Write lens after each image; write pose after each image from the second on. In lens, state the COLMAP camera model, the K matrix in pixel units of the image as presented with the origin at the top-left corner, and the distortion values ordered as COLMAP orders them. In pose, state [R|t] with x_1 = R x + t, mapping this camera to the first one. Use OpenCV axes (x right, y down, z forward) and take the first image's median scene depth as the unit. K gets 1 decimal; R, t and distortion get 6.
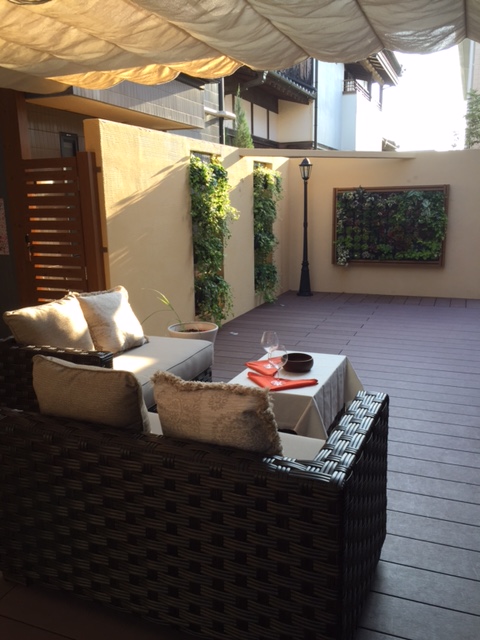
lens RADIAL K [[550.5, 0, 240.1], [0, 550.5, 320.6], [0, 0, 1]] dist [0.075063, -0.102653]
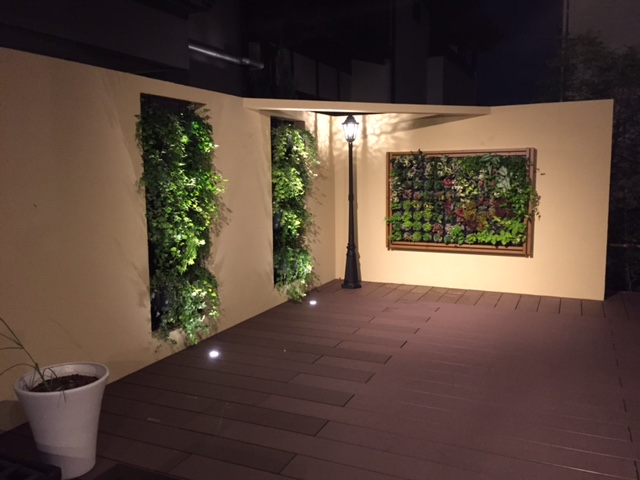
lens RADIAL K [[550.5, 0, 321.0], [0, 550.5, 239.0], [0, 0, 1]] dist [0.075063, -0.102653]
pose [[0.998822, 0.006423, -0.048105, 0.117323], [-0.010788, 0.995788, -0.091050, -0.044685], [0.047318, 0.091462, 0.994684, 0.229724]]
